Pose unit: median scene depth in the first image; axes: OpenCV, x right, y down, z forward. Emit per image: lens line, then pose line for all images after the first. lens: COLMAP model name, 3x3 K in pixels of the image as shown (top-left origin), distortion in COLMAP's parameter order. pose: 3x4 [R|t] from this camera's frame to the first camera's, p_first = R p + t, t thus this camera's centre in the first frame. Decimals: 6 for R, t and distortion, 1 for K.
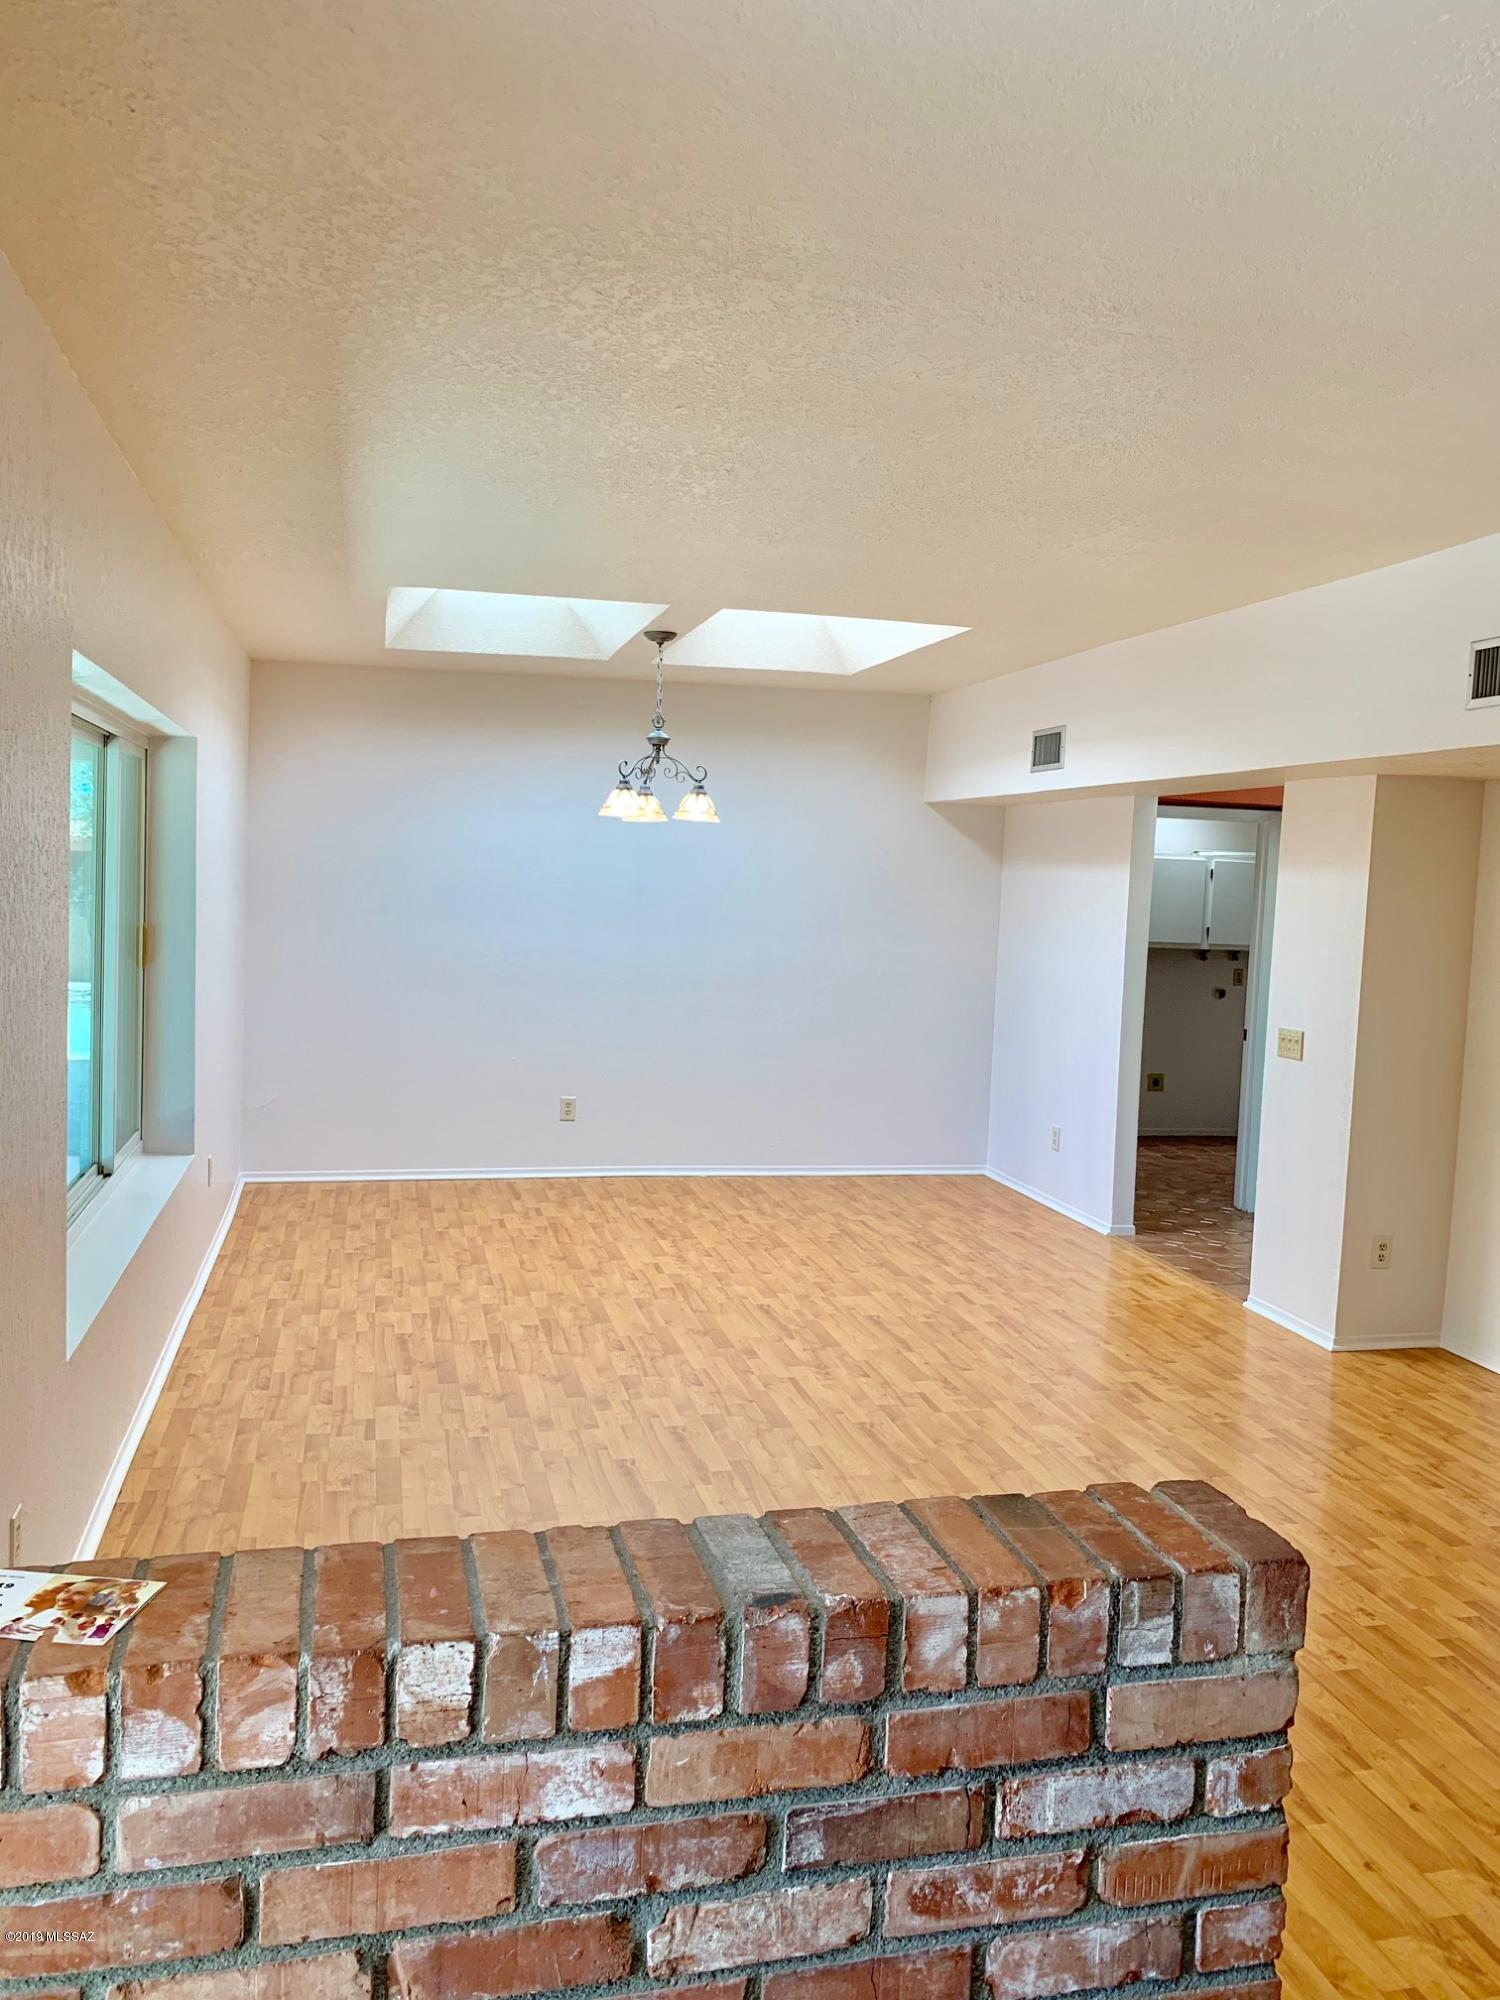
lens RADIAL K [[1456.8, 0, 728.9], [0, 1456.8, 937.4], [0, 0, 1]] dist [0.139757, -0.283311]
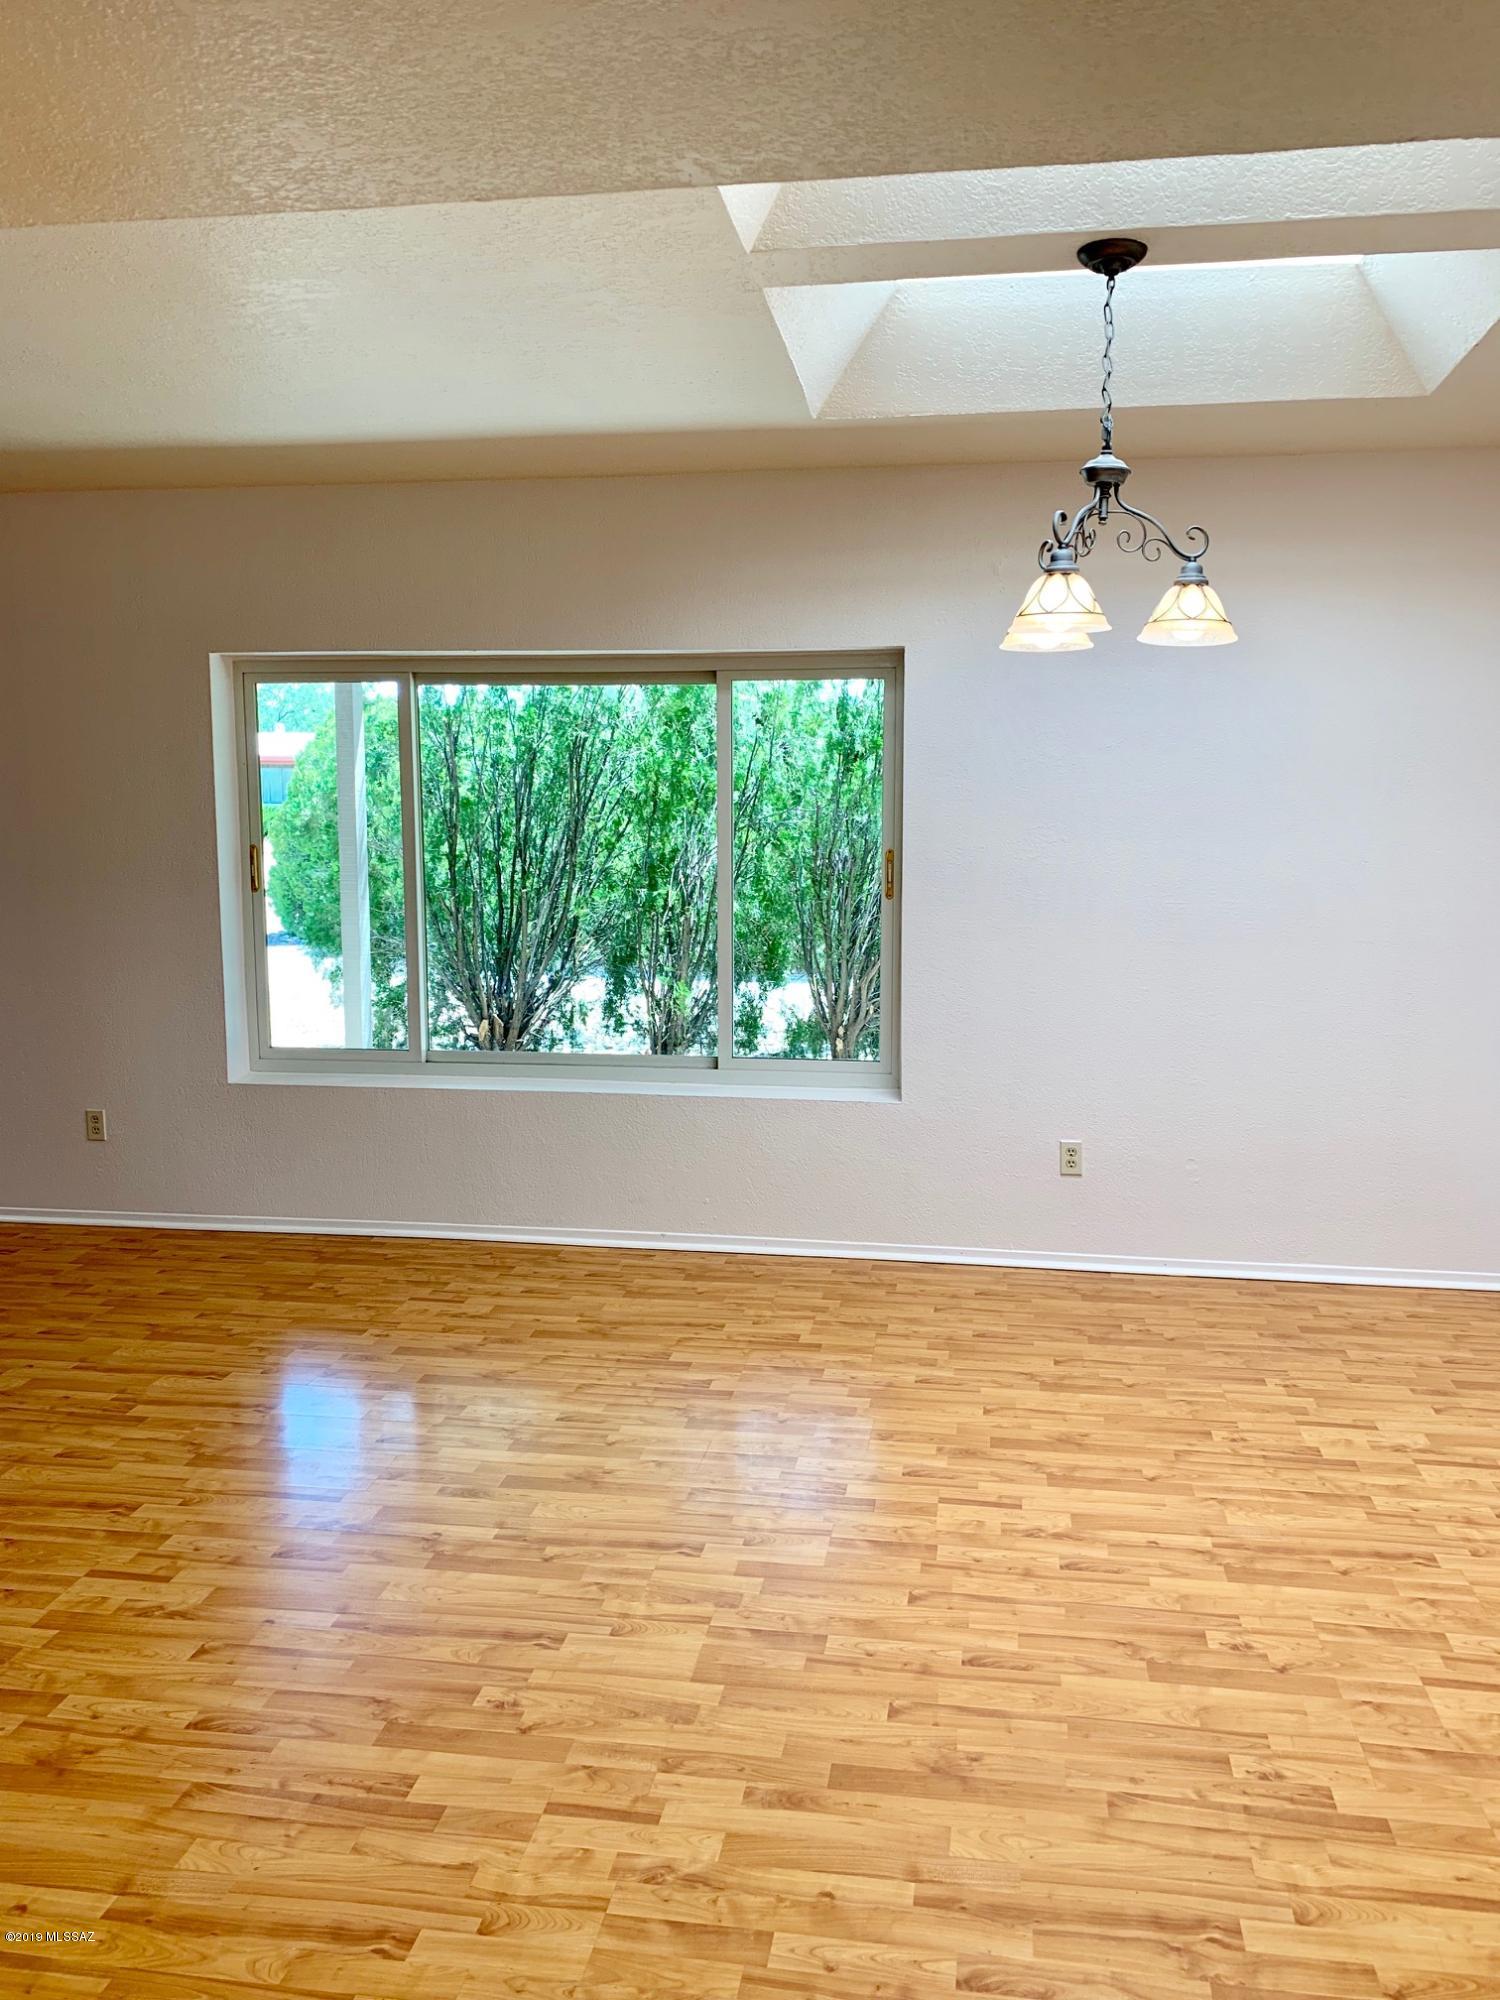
lens RADIAL K [[1562.1, 0, 750.0], [0, 1562.1, 1000.0], [0, 0, 1]] dist [0.032726, -0.001738]
pose [[-0.376489, 0.077626, -0.923163, 0.547641], [-0.045618, 0.993721, 0.102163, -0.003876], [0.925297, 0.080576, -0.370583, 1.275906]]
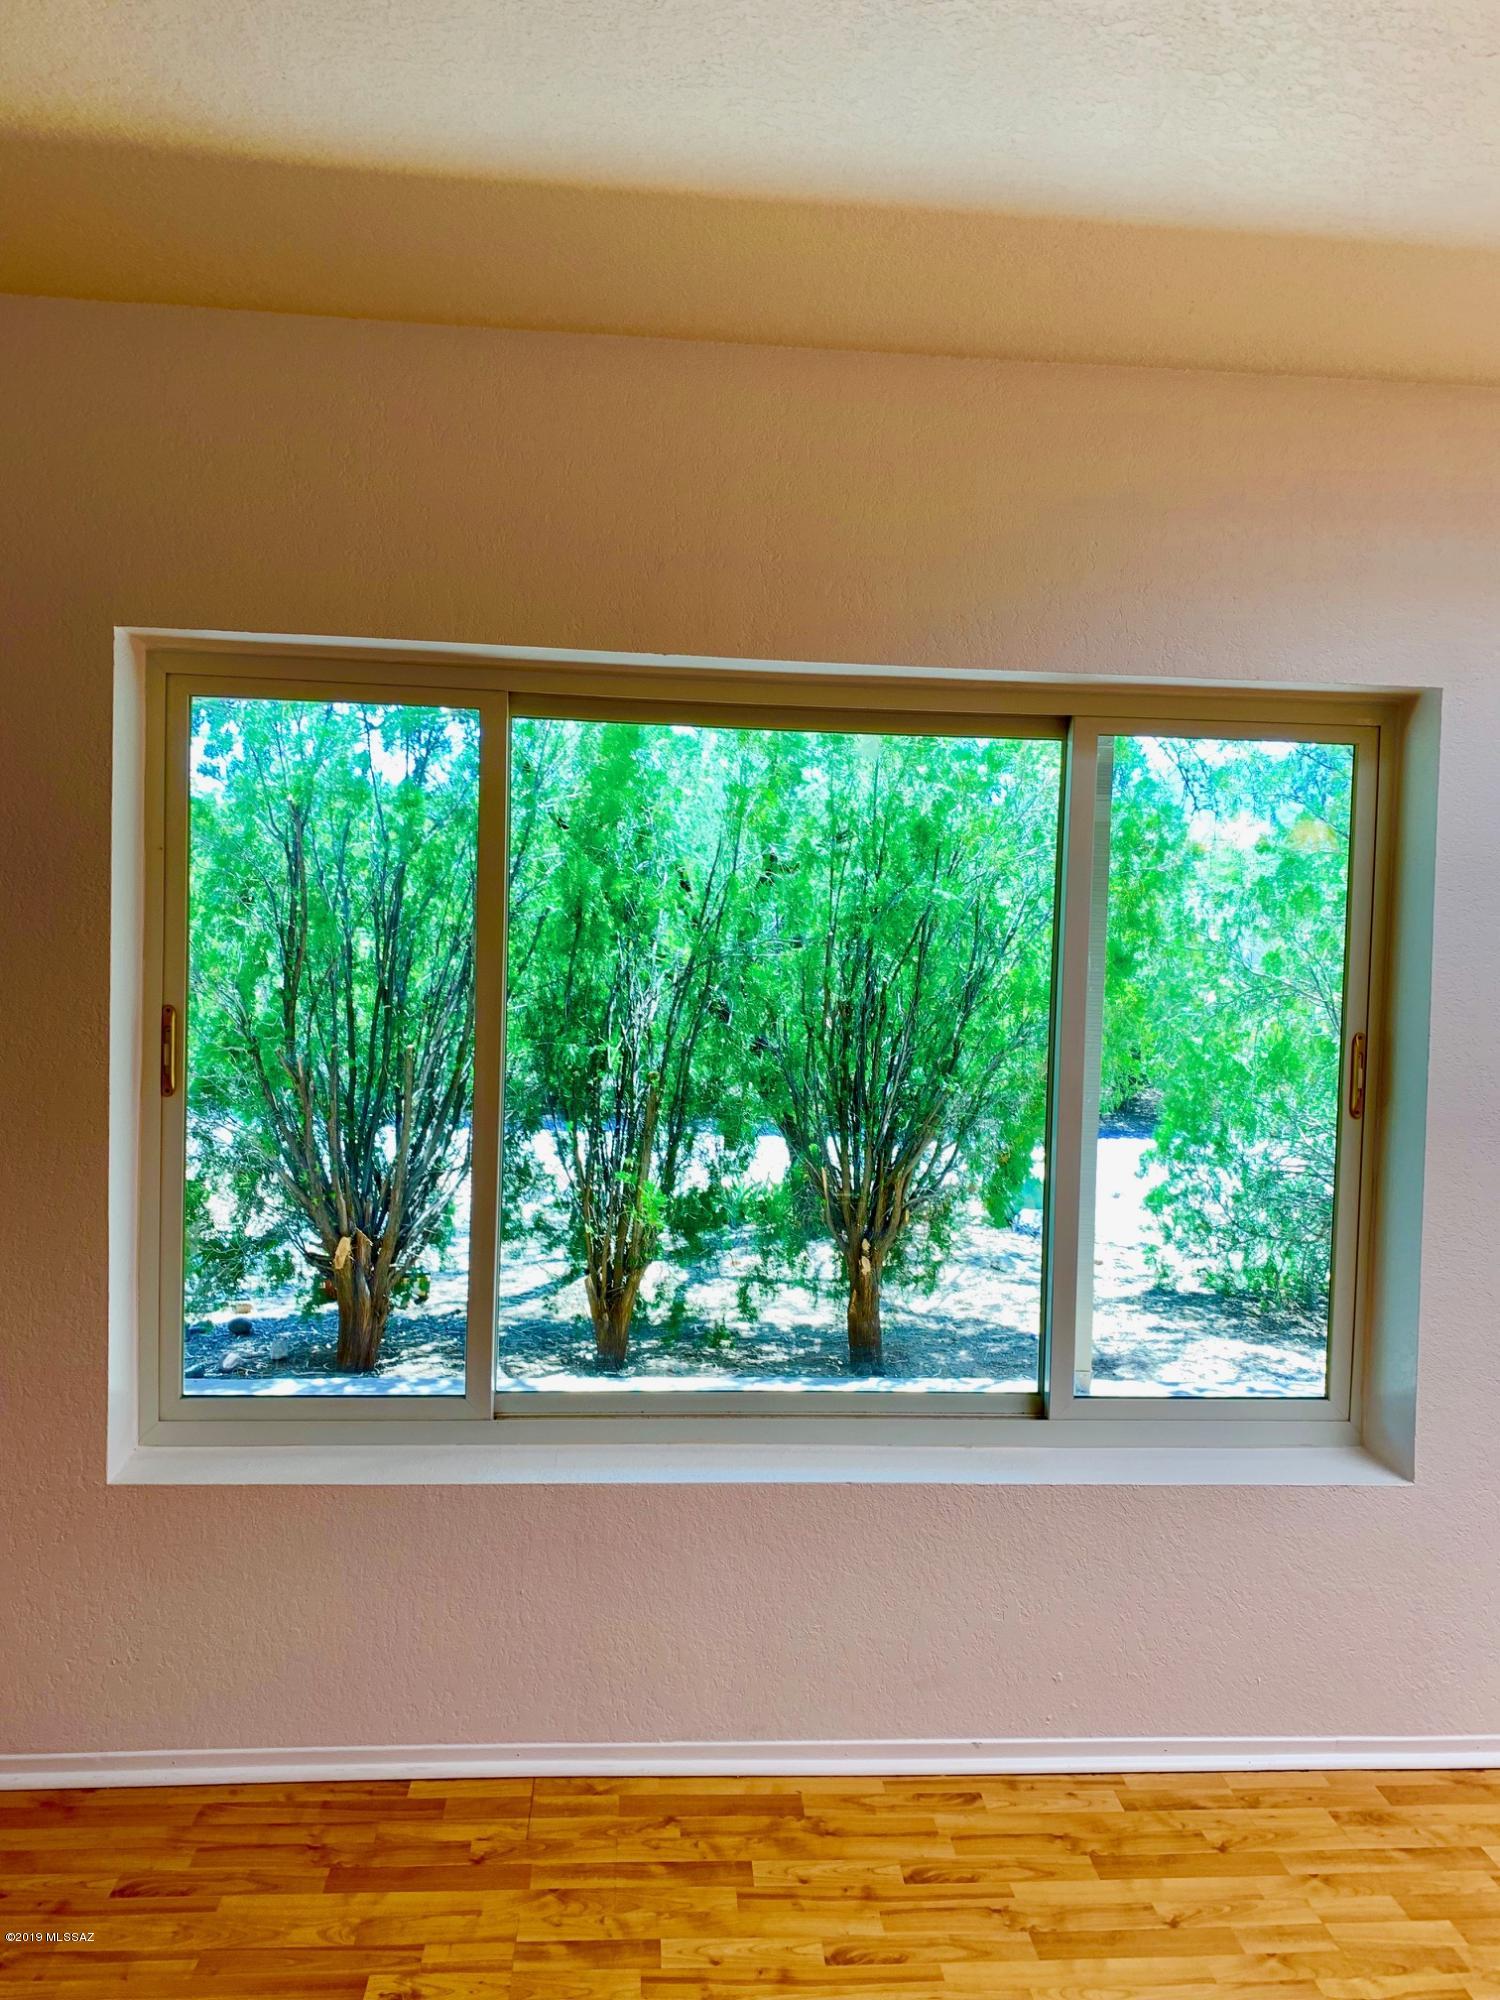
lens RADIAL K [[1580.9, 0, 750.0], [0, 1580.9, 1000.0], [0, 0, 1]] dist [0.005707, -0.003119]
pose [[-0.153729, 0.003269, -0.988108, 0.209897], [-0.067657, 0.997613, 0.013826, -0.007192], [0.985794, 0.068978, -0.153141, 0.859665]]
